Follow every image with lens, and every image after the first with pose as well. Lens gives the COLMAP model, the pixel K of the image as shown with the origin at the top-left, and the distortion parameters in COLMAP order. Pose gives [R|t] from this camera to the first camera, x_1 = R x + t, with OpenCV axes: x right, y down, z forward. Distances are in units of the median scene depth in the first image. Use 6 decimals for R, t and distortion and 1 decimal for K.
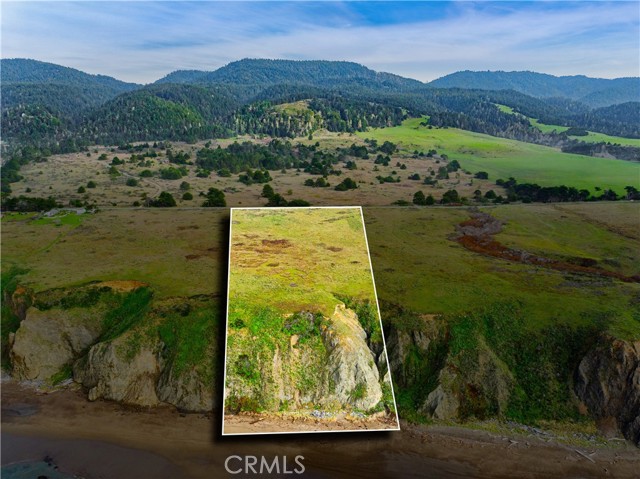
lens RADIAL K [[494.4, 0, 320.5], [0, 494.4, 241.5], [0, 0, 1]] dist [-0.016038, 0.002782]
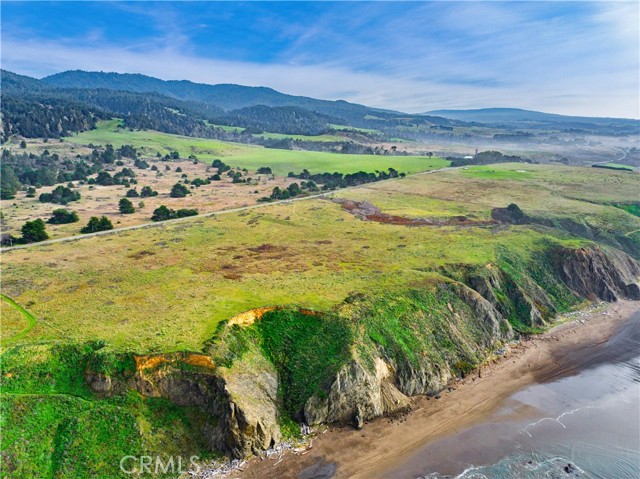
lens RADIAL K [[494.4, 0, 320.5], [0, 494.4, 241.5], [0, 0, 1]] dist [-0.016038, 0.002782]
pose [[0.702759, -0.177741, 0.688867, -0.539178], [0.180152, 0.981189, 0.069381, -0.046420], [-0.688241, 0.075342, 0.721559, 0.179974]]
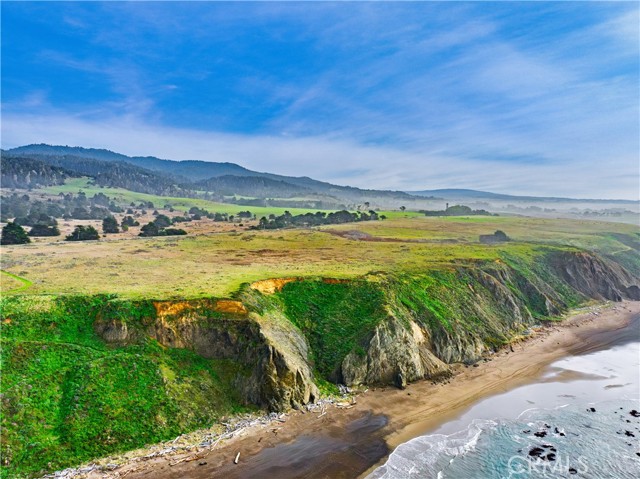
lens RADIAL K [[494.4, 0, 320.5], [0, 494.4, 241.5], [0, 0, 1]] dist [-0.016038, 0.002782]
pose [[0.643245, -0.063752, 0.763002, -0.580649], [0.189728, 0.978720, -0.078173, 0.060453], [-0.741781, 0.195047, 0.641652, 0.260041]]
